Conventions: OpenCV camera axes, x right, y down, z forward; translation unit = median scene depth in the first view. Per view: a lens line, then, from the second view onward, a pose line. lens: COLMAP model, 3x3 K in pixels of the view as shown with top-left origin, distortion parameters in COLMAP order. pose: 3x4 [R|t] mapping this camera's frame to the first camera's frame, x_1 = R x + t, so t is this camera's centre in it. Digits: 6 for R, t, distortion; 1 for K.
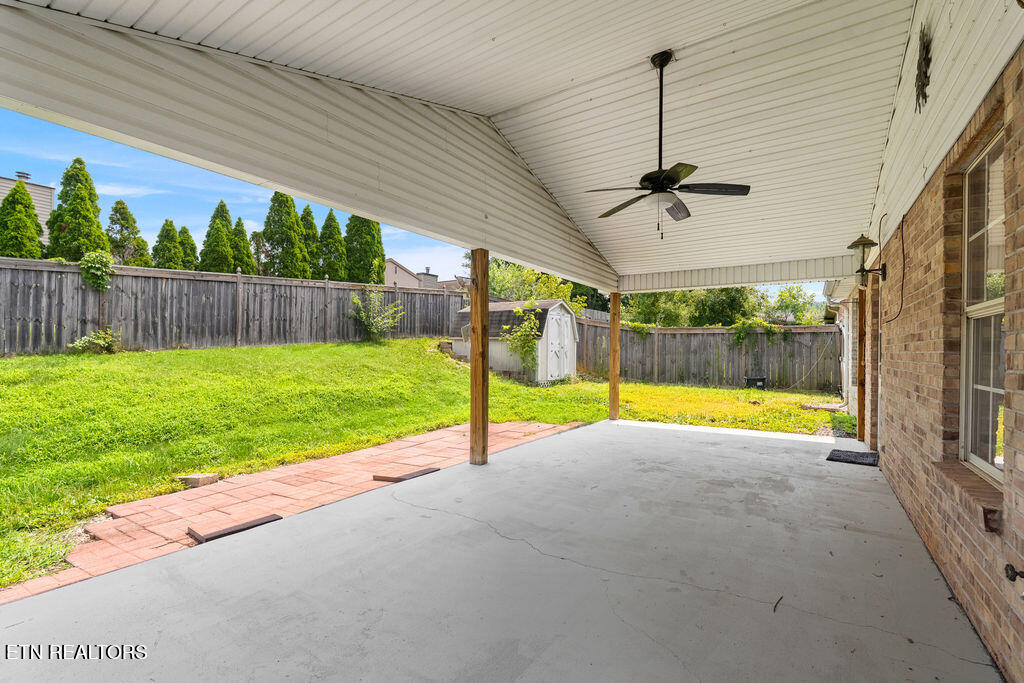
lens RADIAL K [[450.2, 0, 506.2], [0, 450.2, 345.0], [0, 0, 1]] dist [-0.003323, 0.001109]
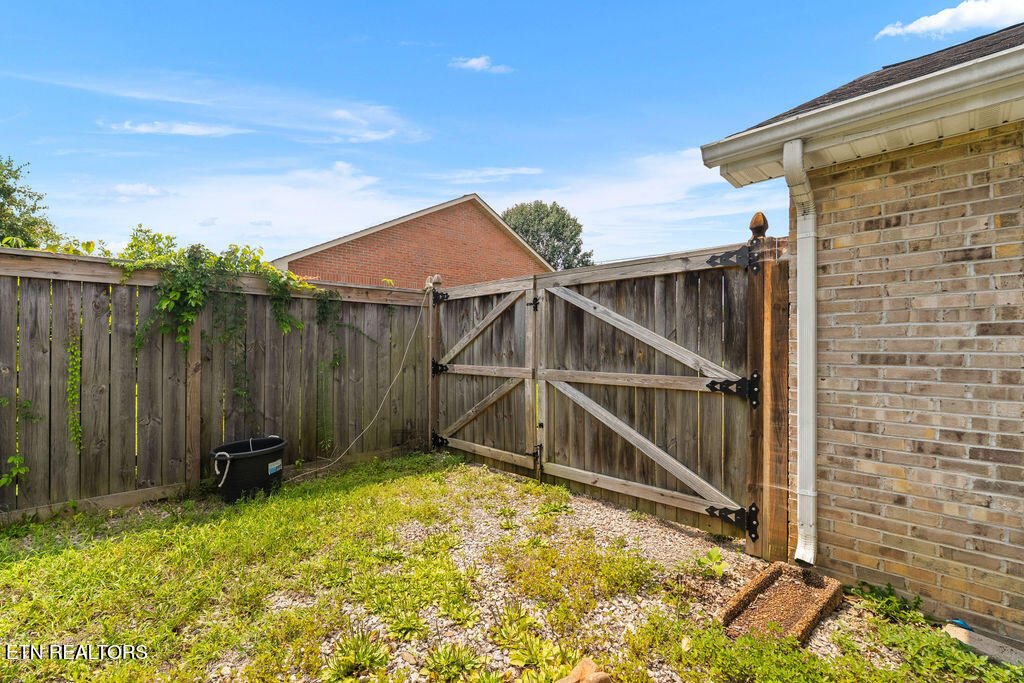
lens RADIAL K [[450.2, 0, 513.1], [0, 450.2, 347.3], [0, 0, 1]] dist [-0.003323, 0.001109]
pose [[0.193167, -0.009470, 0.981120, 0.320248], [-0.011875, 0.999858, 0.011989, 0.003320], [-0.981094, -0.013967, 0.193027, 0.825371]]
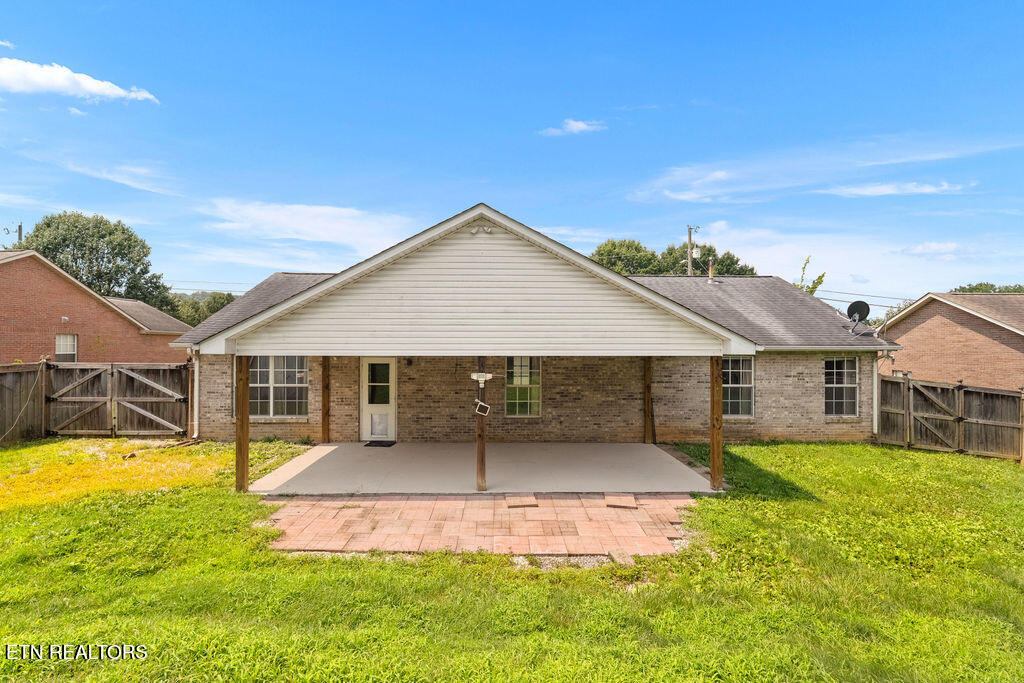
lens RADIAL K [[450.2, 0, 513.4], [0, 450.2, 345.8], [0, 0, 1]] dist [-0.003323, 0.001109]
pose [[-0.581163, -0.006937, 0.813757, -0.558100], [-0.018837, 0.999810, -0.004930, -0.092496], [-0.813569, -0.018194, -0.581184, 0.742972]]
